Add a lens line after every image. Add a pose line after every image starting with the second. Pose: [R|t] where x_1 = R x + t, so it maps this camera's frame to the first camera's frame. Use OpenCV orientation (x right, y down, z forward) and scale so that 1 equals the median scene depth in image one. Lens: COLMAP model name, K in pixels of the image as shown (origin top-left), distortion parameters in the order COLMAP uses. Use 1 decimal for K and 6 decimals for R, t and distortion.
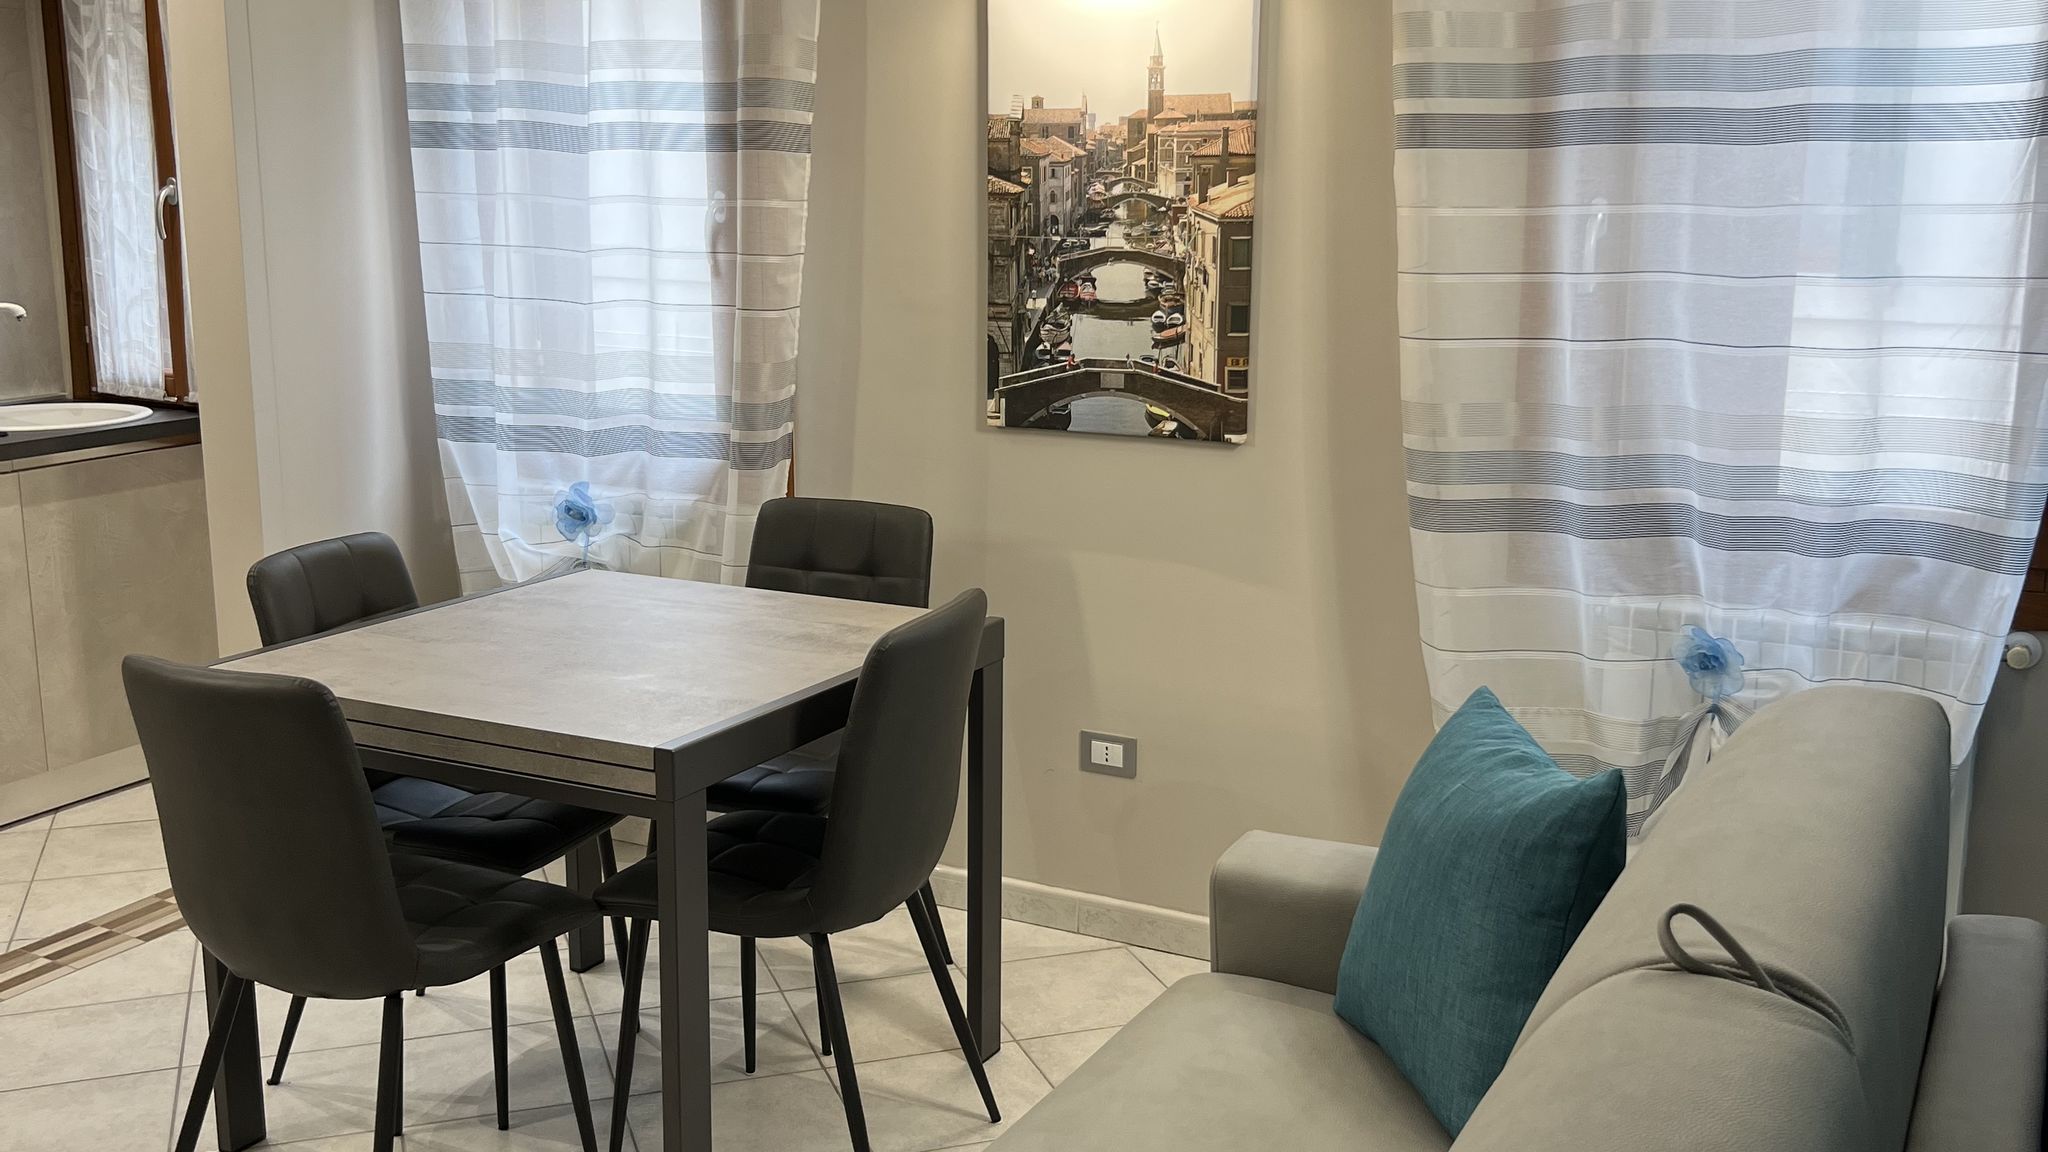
lens RADIAL K [[2036.8, 0, 1017.2], [0, 2036.8, 585.9], [0, 0, 1]] dist [0.152910, -0.408741]
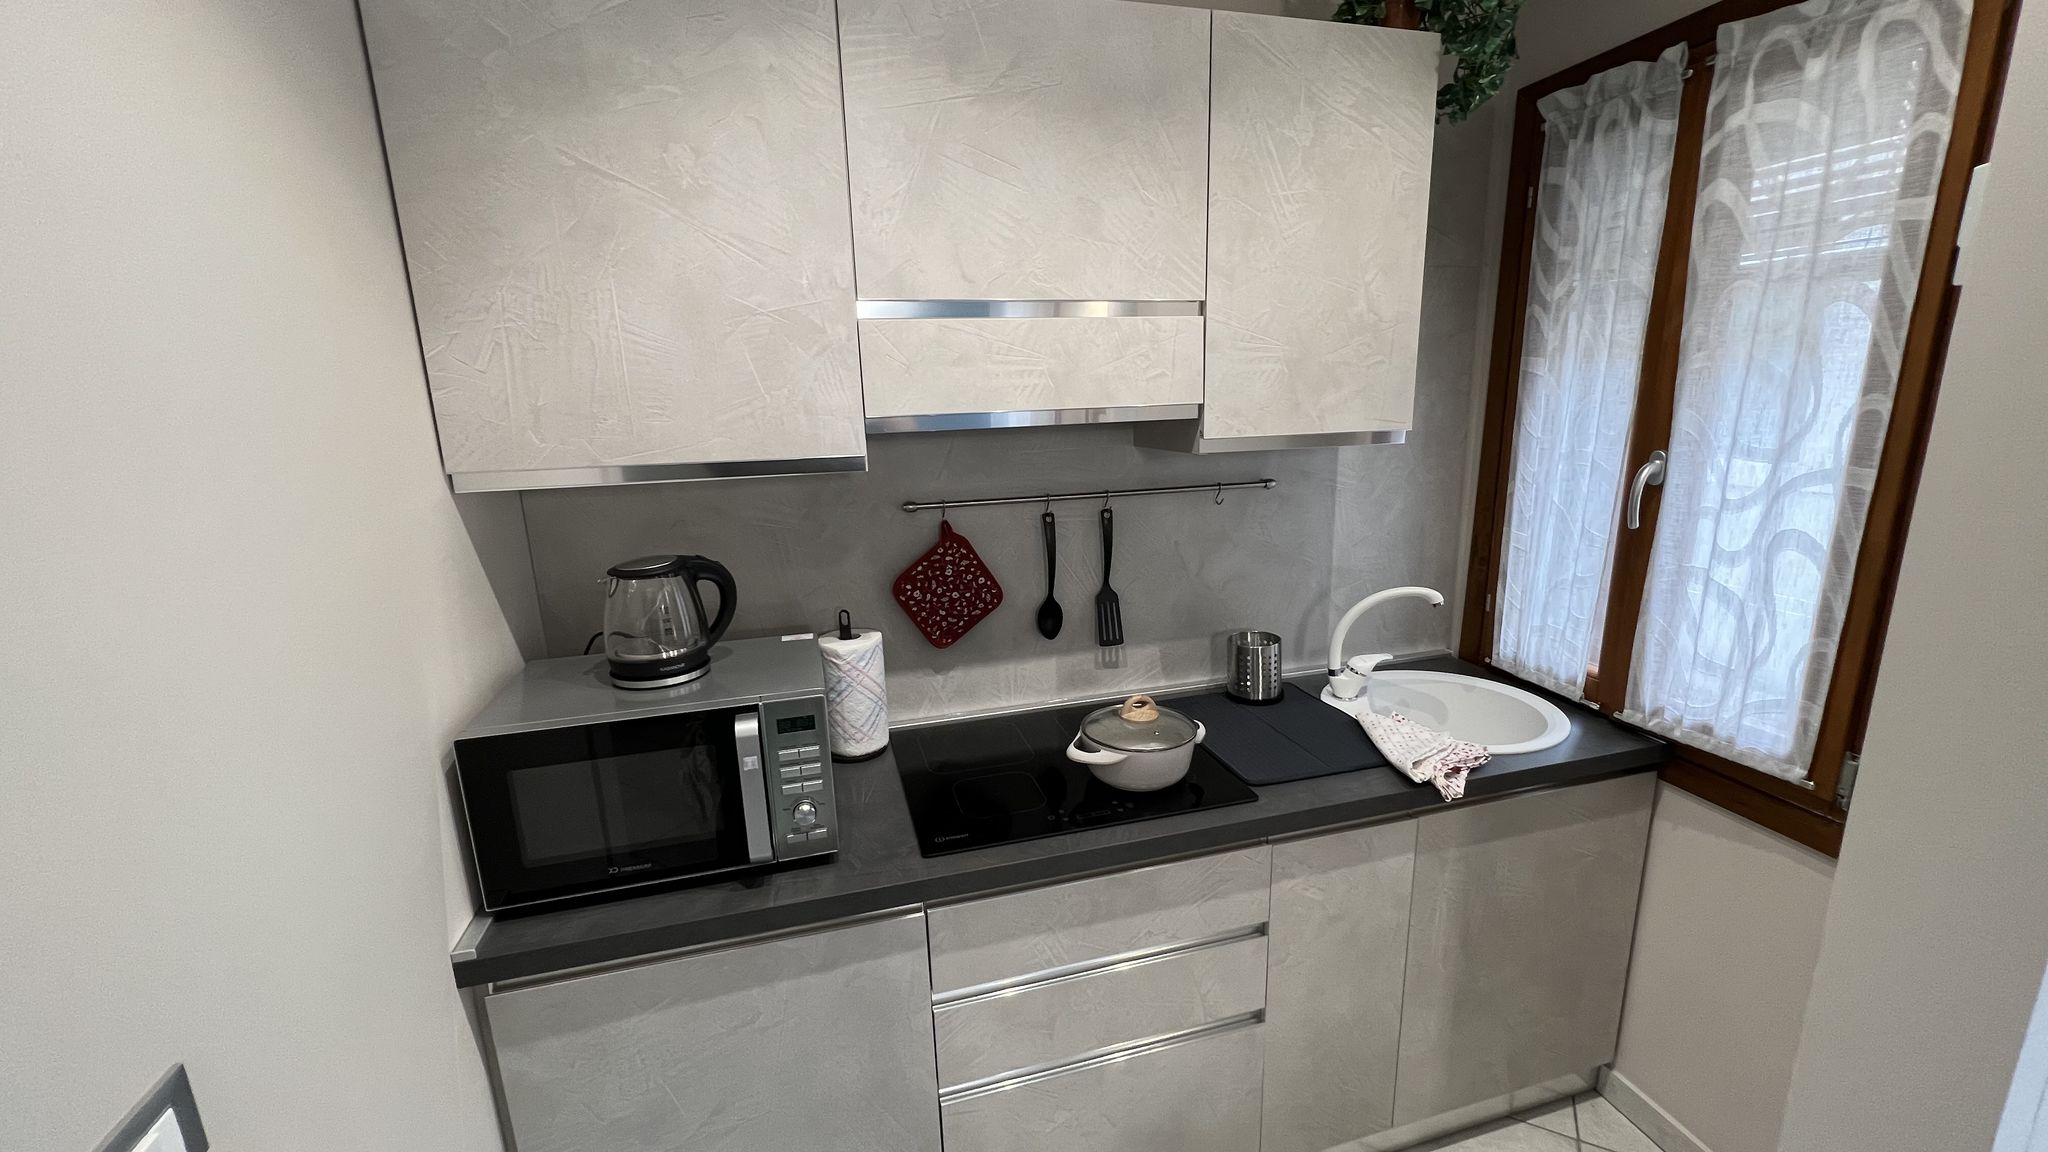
lens RADIAL K [[820.7, 0, 1028.7], [0, 820.7, 583.4], [0, 0, 1]] dist [-0.001494, 0.000126]
pose [[0.684737, 0.142609, -0.714701, -0.463364], [-0.119982, 0.989346, 0.082460, -0.195045], [0.718846, 0.029288, 0.694552, 0.824747]]
